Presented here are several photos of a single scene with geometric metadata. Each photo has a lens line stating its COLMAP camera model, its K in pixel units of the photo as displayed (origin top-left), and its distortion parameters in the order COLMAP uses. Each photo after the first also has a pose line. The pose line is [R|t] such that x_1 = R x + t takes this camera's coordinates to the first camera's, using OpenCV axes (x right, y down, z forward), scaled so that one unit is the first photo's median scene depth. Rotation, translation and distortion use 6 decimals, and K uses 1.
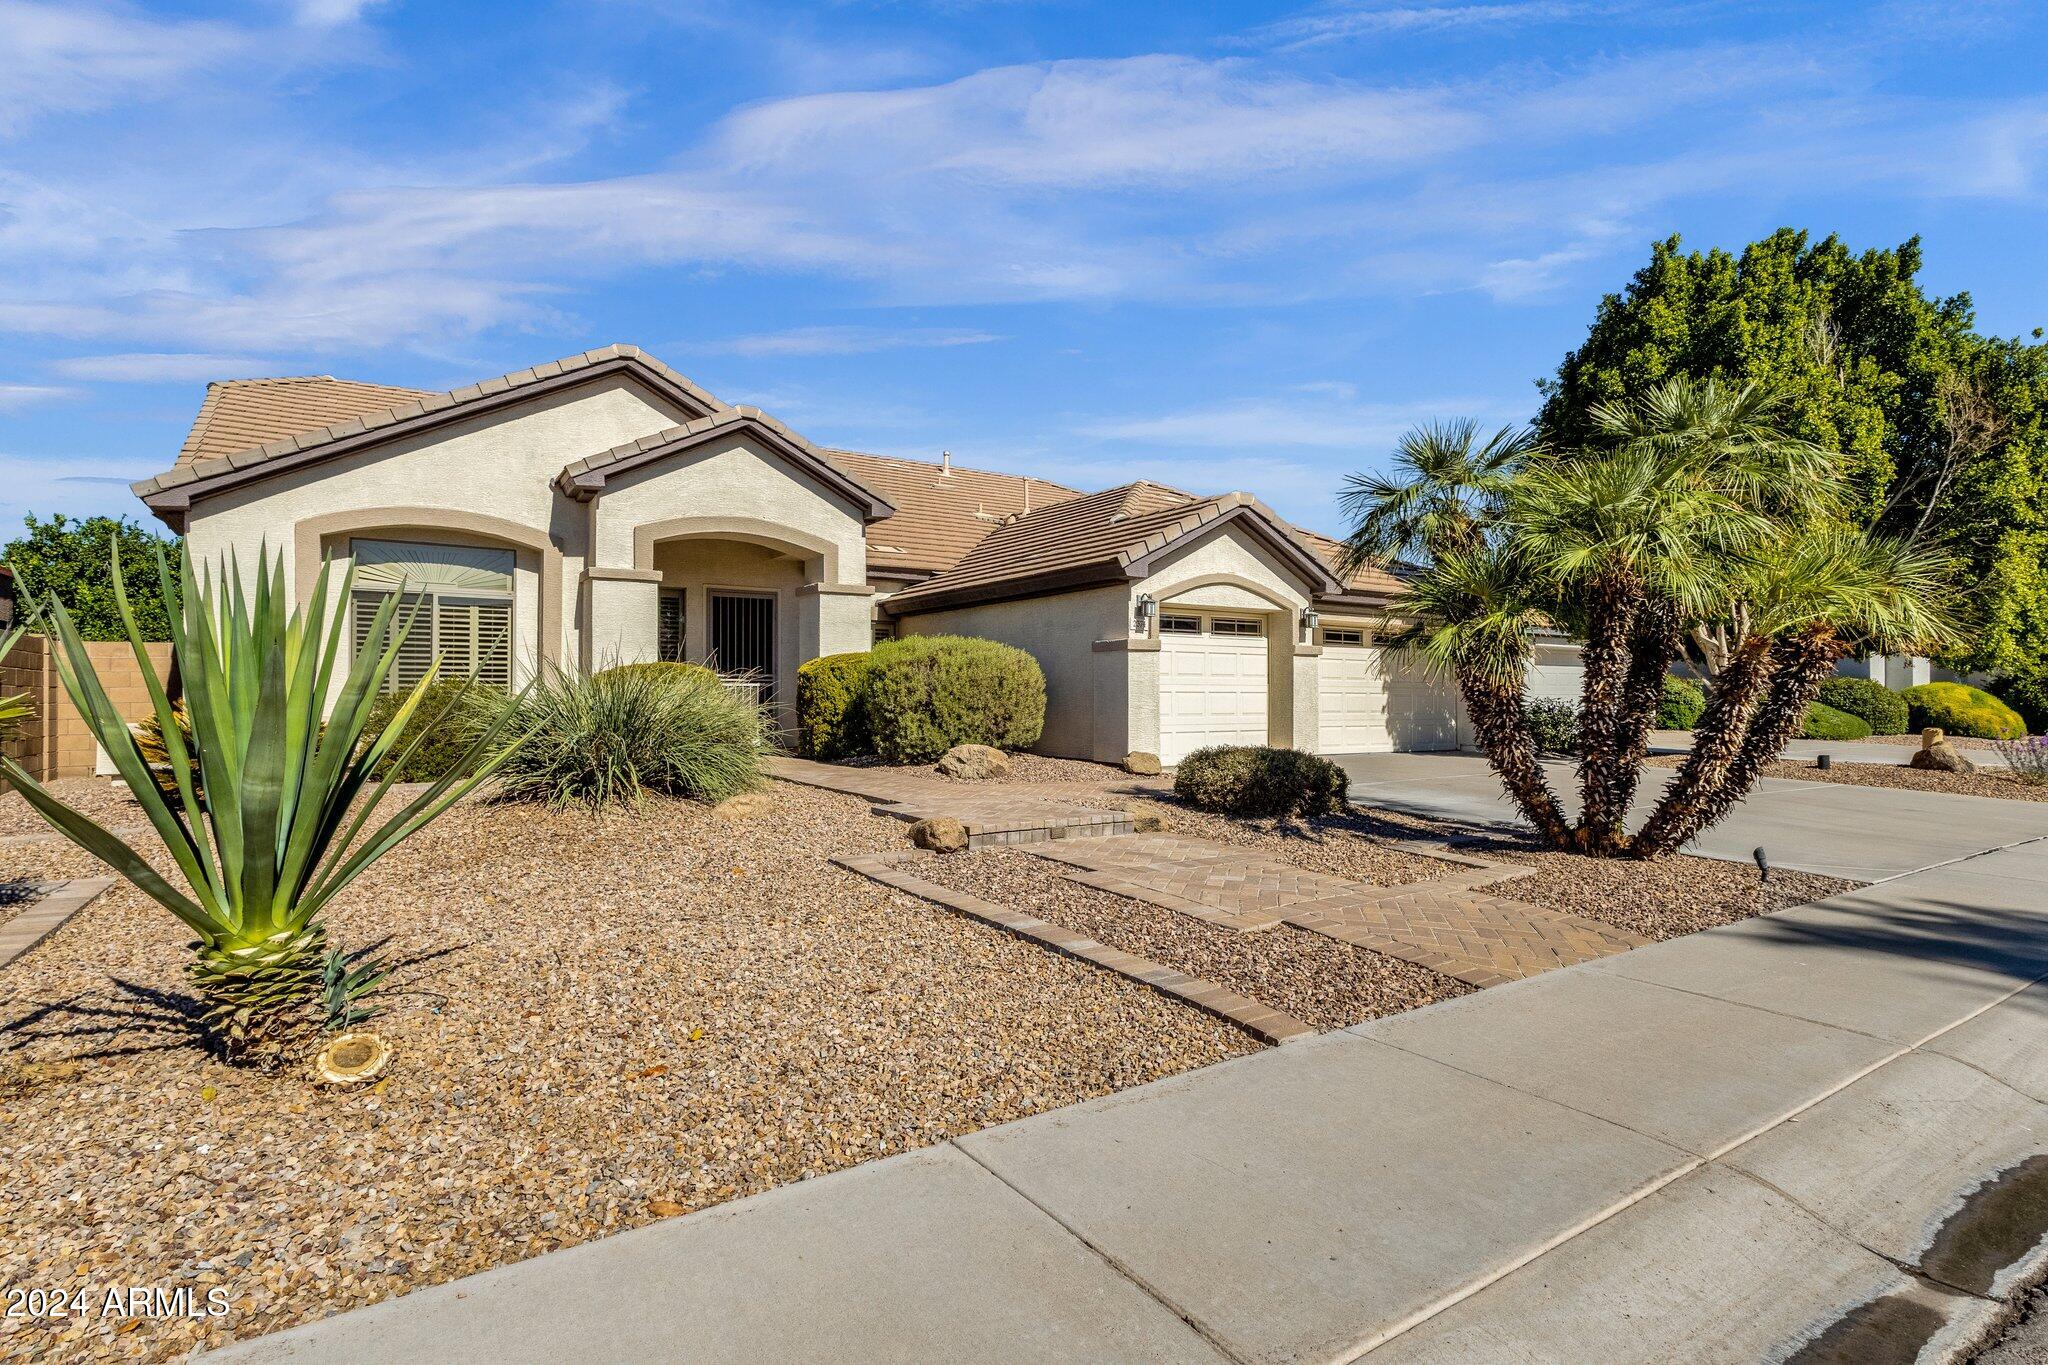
lens RADIAL K [[1009.2, 0, 1018.2], [0, 1009.2, 686.8], [0, 0, 1]] dist [-0.016315, 0.016341]
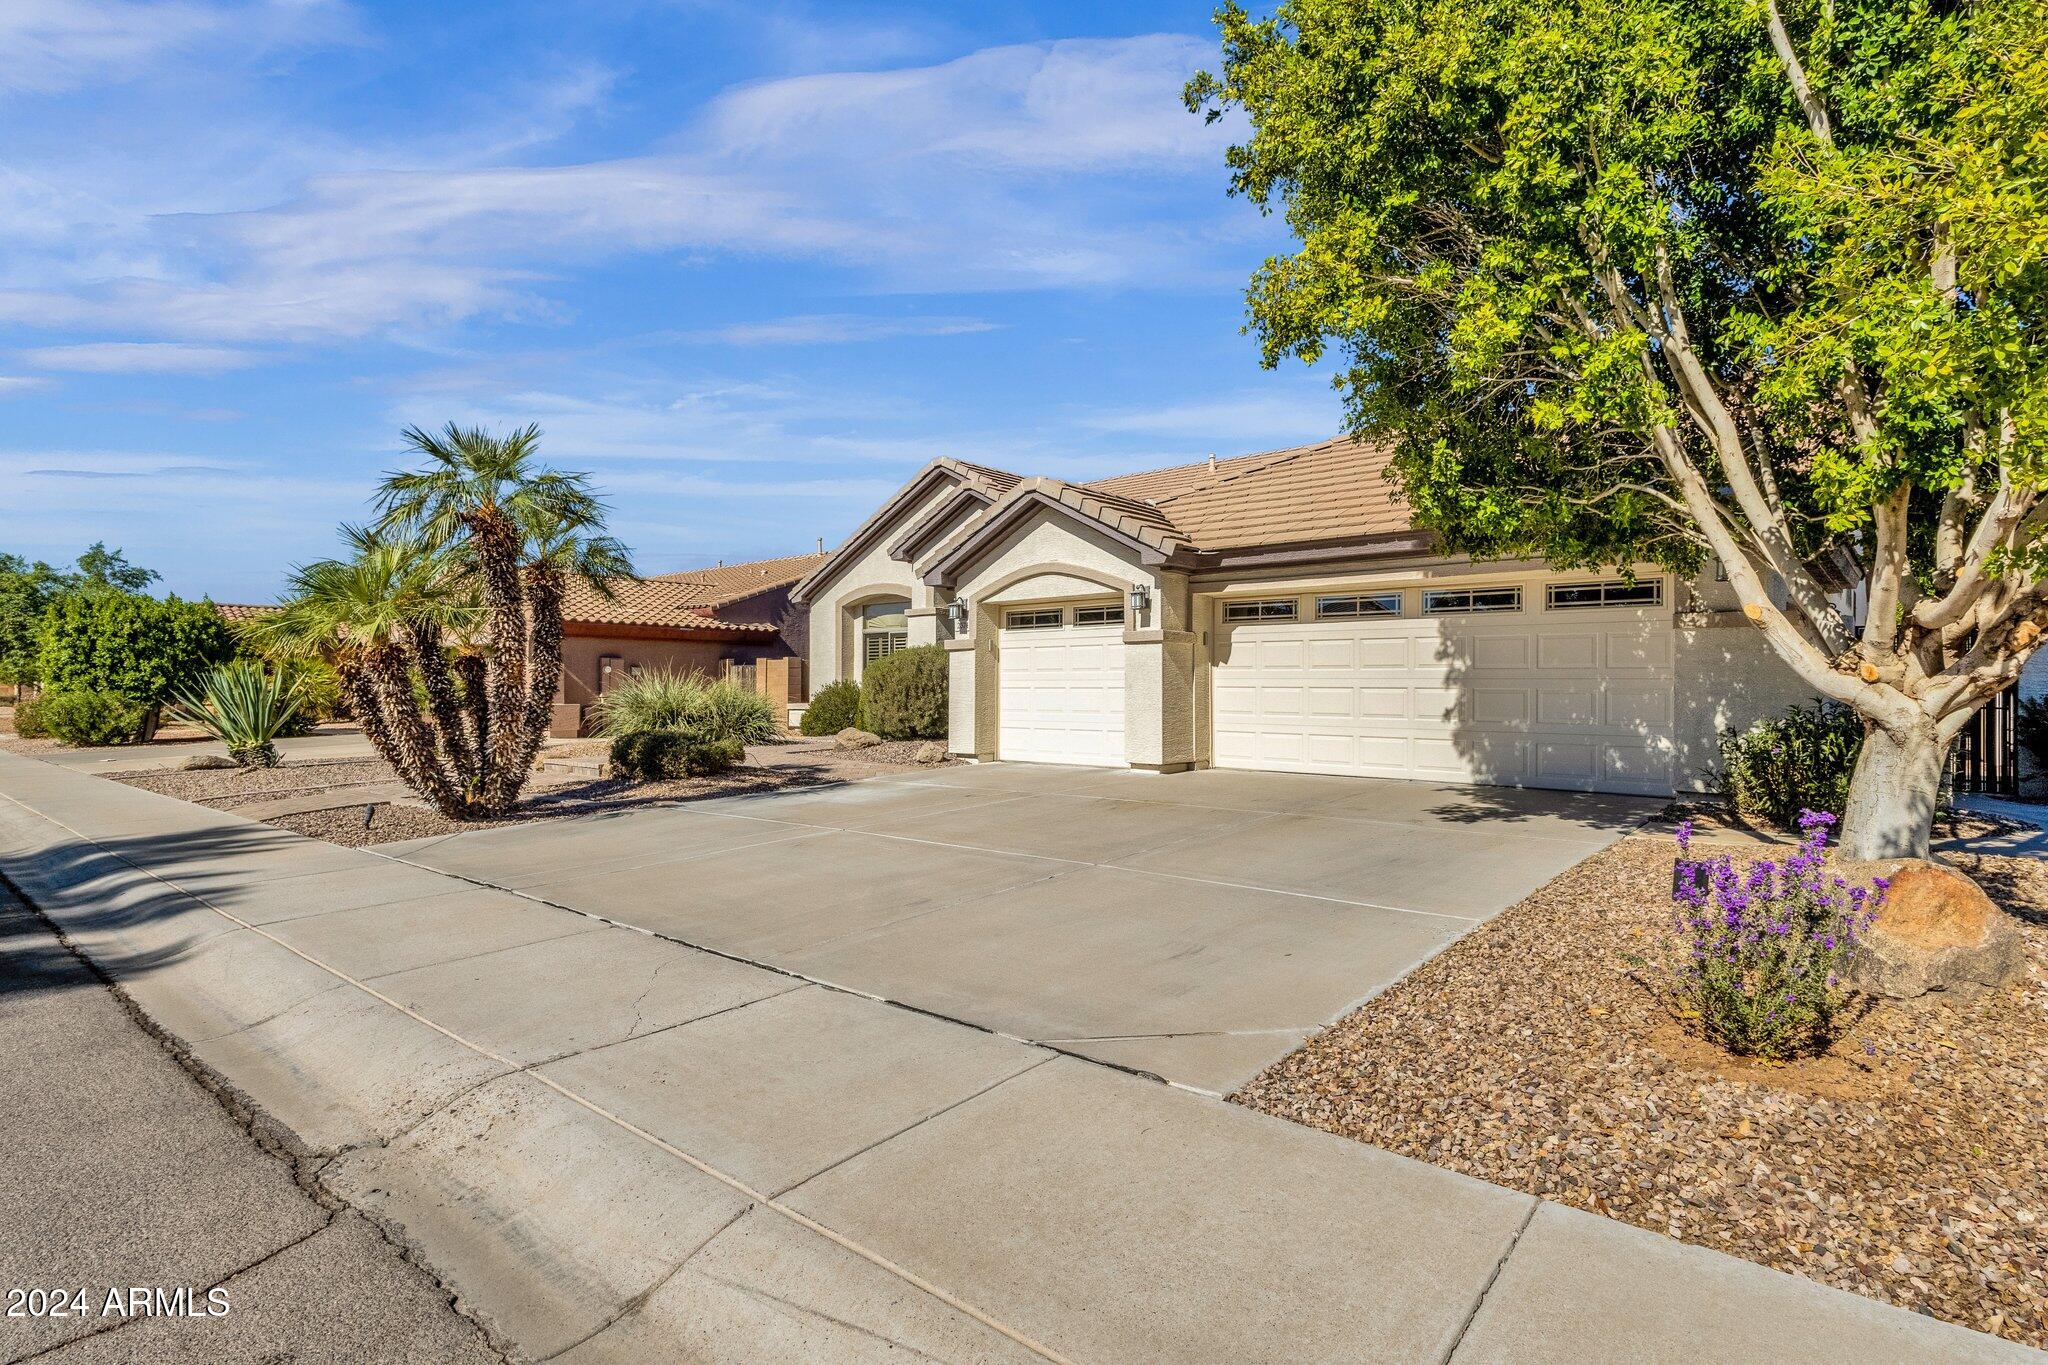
lens RADIAL K [[1009.2, 0, 1018.2], [0, 1009.2, 686.8], [0, 0, 1]] dist [-0.016315, 0.016341]
pose [[0.281941, -0.003302, -0.959426, 1.102160], [0.008465, 0.999964, -0.000954, 0.004768], [0.959394, -0.007853, 0.281959, 0.701553]]
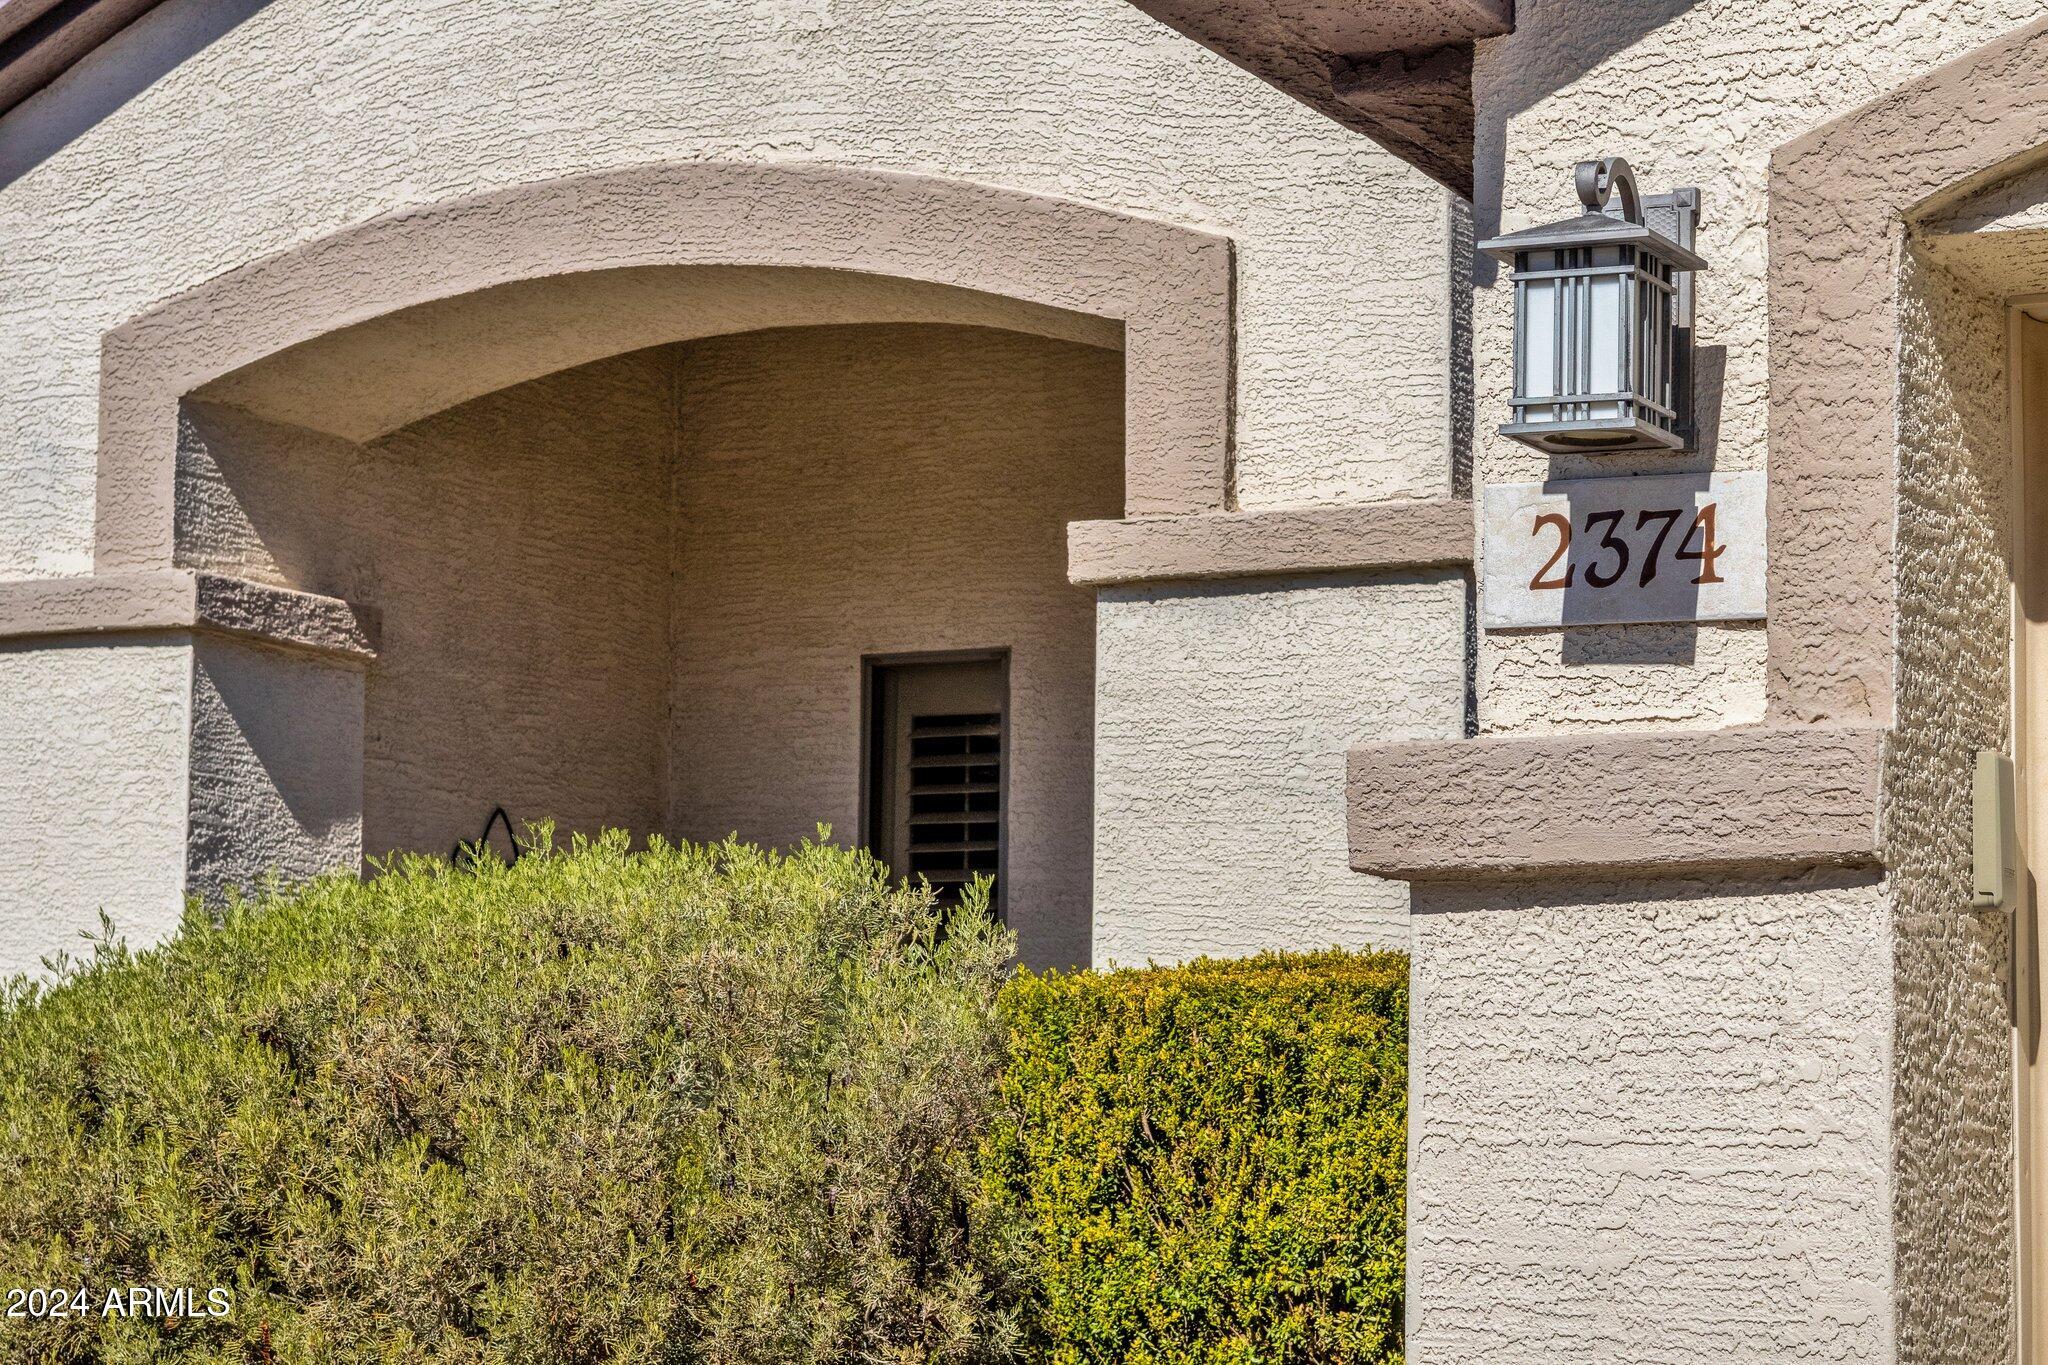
lens RADIAL K [[4684.3, 0, 1018.3], [0, 4684.3, 676.0], [0, 0, 1]] dist [-0.005311, 0.188183]
pose [[0.509889, -0.091861, -0.855321, 0.392095], [-0.003838, 0.994029, -0.109046, -0.010877], [0.860232, 0.058884, 0.506492, 0.720128]]
